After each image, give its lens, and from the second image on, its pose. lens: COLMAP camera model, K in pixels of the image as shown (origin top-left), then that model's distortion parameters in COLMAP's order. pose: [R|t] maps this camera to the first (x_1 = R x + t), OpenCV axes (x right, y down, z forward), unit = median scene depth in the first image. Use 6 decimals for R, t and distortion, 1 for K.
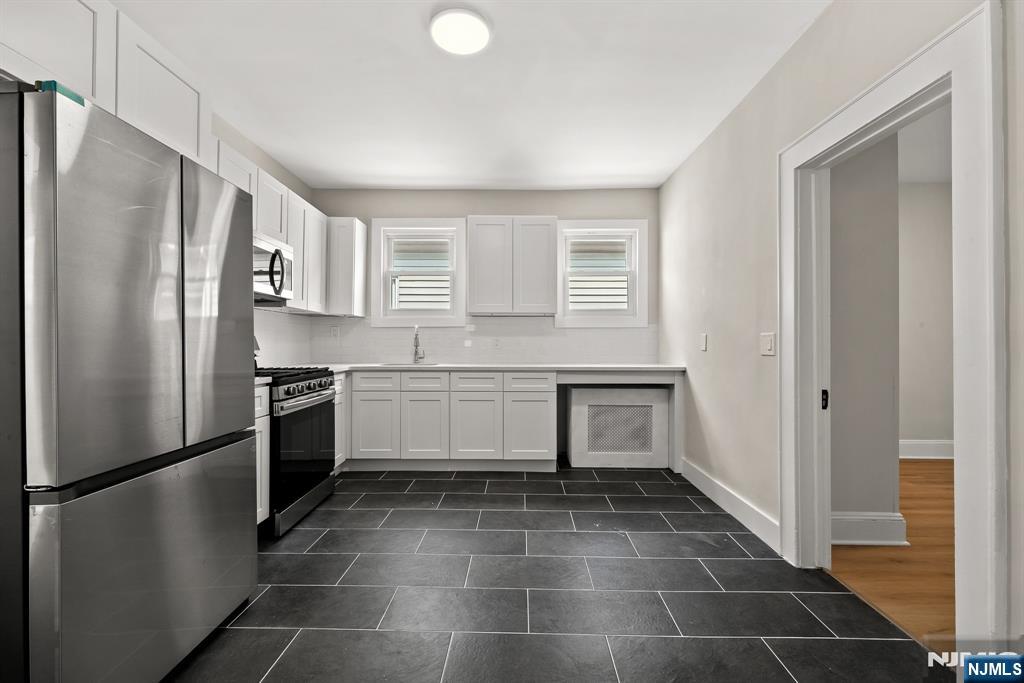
lens RADIAL K [[420.9, 0, 516.9], [0, 420.9, 339.7], [0, 0, 1]] dist [0.000448, -0.000035]
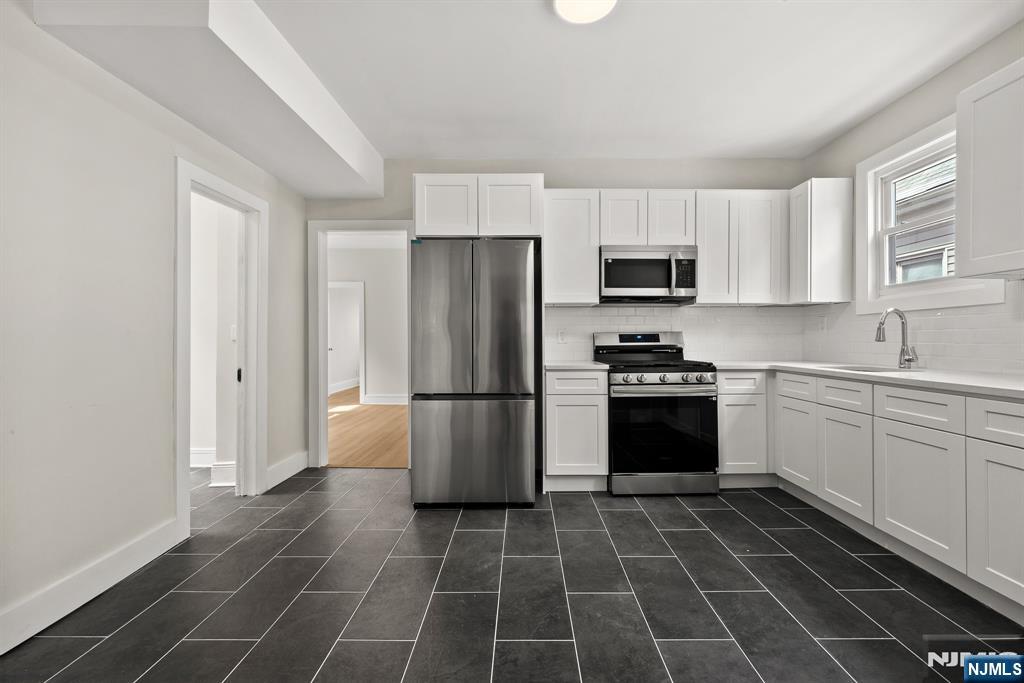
lens RADIAL K [[420.9, 0, 516.9], [0, 420.9, 339.7], [0, 0, 1]] dist [0.000448, -0.000035]
pose [[-0.000195, -0.000240, -1.000000, 0.459236], [0.013407, 0.999910, -0.000243, 0.006527], [0.999910, -0.013407, -0.000192, 0.494219]]
